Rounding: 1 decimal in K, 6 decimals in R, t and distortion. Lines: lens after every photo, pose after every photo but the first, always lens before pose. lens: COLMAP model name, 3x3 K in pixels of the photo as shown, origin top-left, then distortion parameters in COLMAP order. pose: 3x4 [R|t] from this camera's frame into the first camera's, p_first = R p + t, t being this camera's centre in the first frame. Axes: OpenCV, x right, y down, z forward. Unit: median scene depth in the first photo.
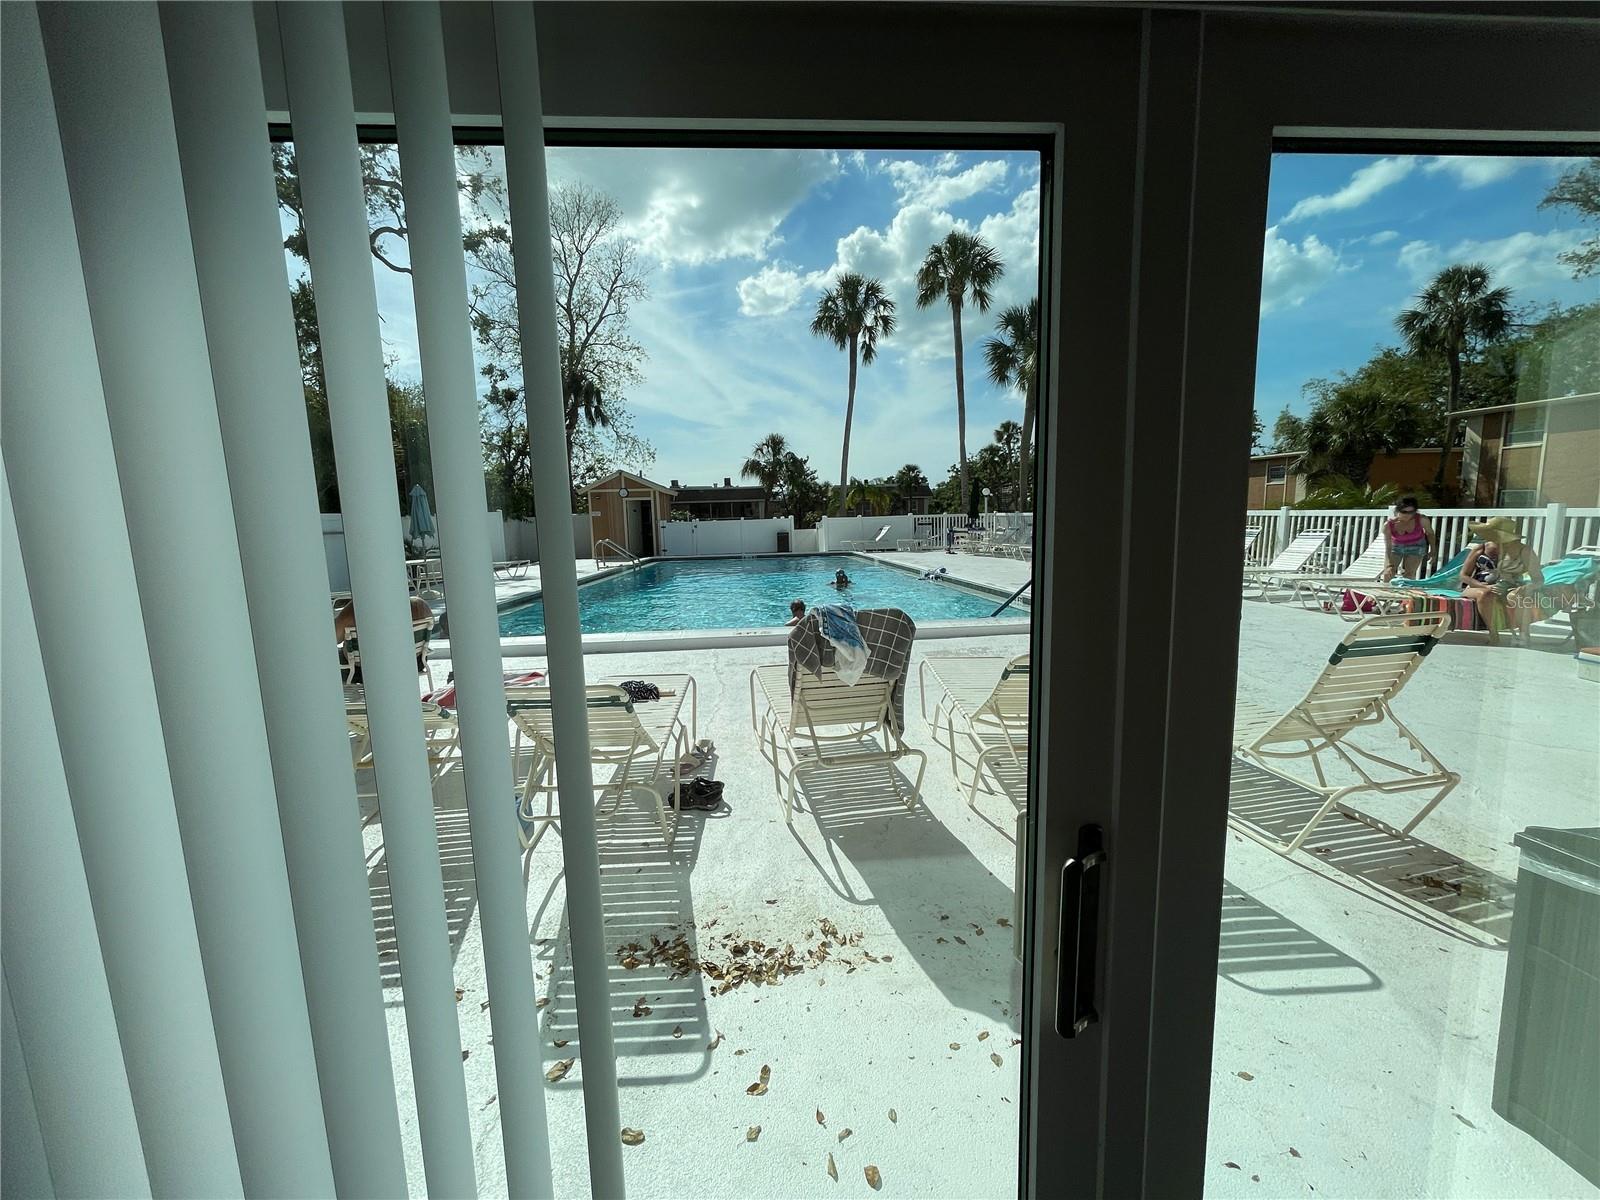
lens RADIAL K [[642.6, 0, 801.4], [0, 642.6, 600.1], [0, 0, 1]] dist [-0.002834, 0.000090]
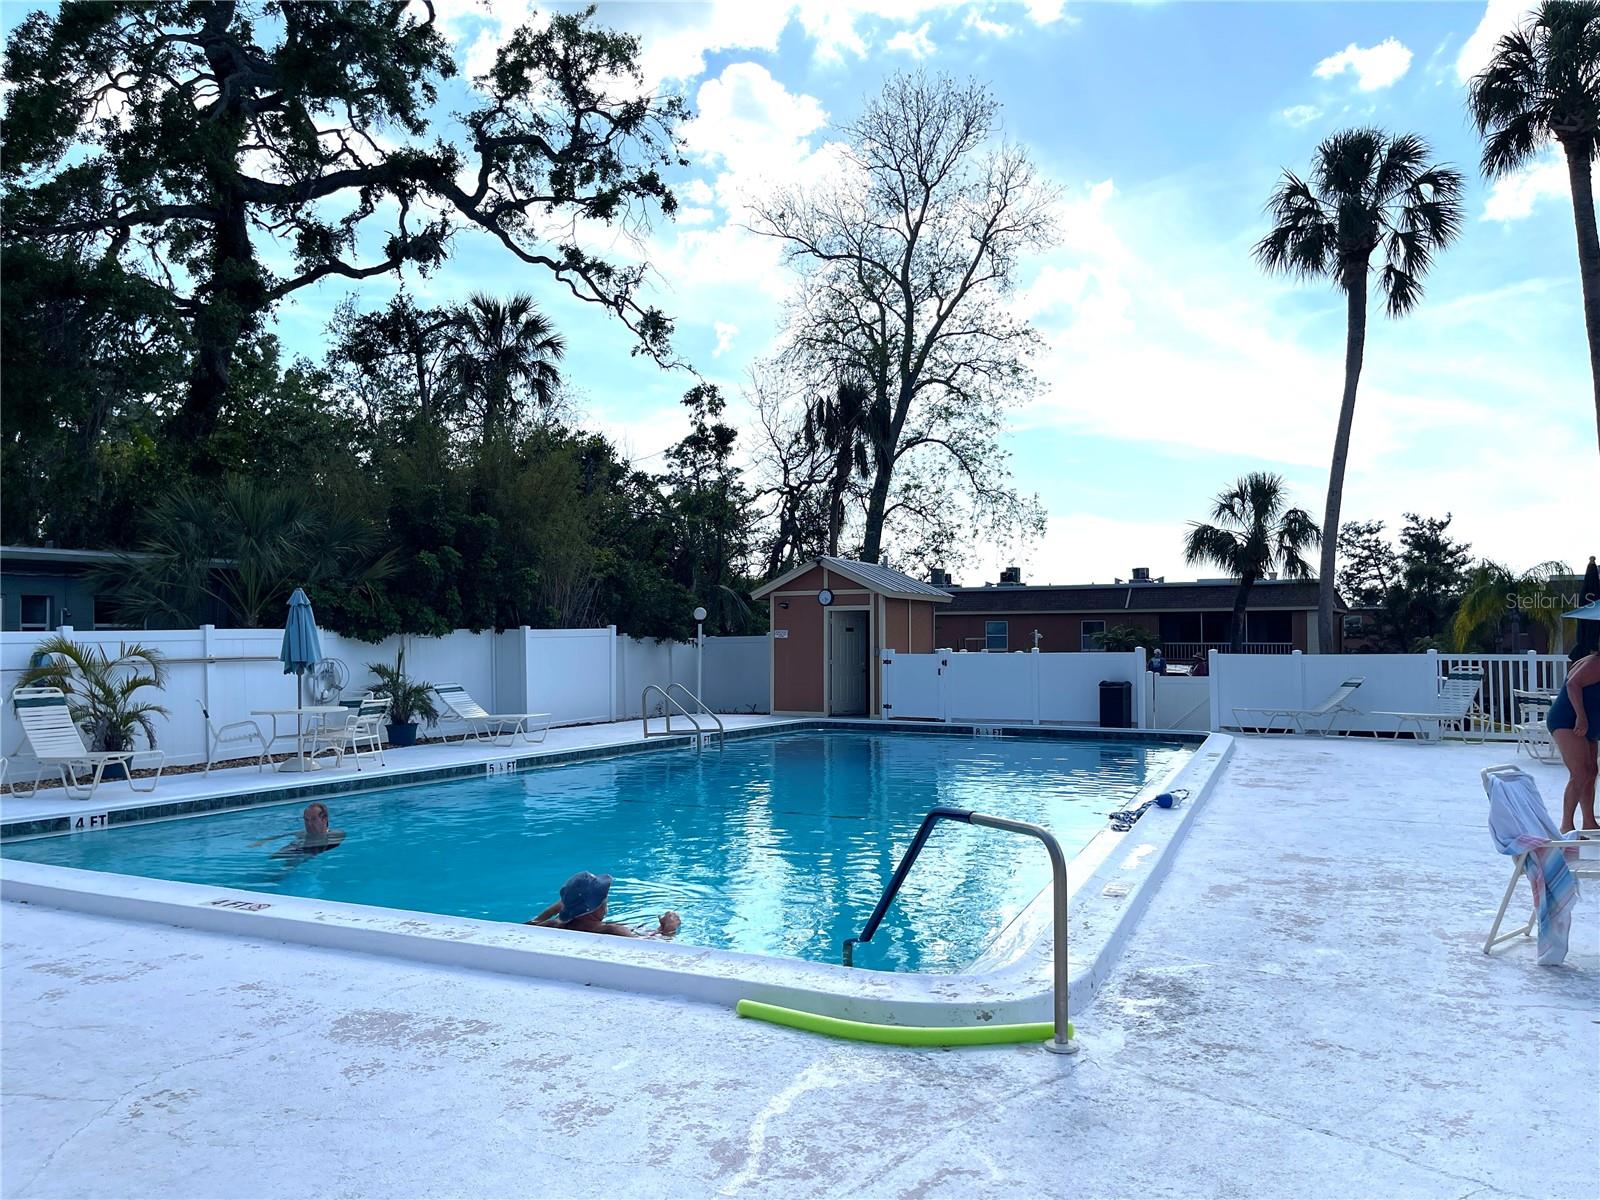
lens RADIAL K [[1201.3, 0, 792.9], [0, 1201.3, 603.1], [0, 0, 1]] dist [0.015058, -0.010132]
pose [[0.851877, 0.008858, -0.523667, 0.136558], [-0.088732, 0.987844, -0.127635, -0.018498], [0.516171, 0.155195, 0.842308, 0.083141]]
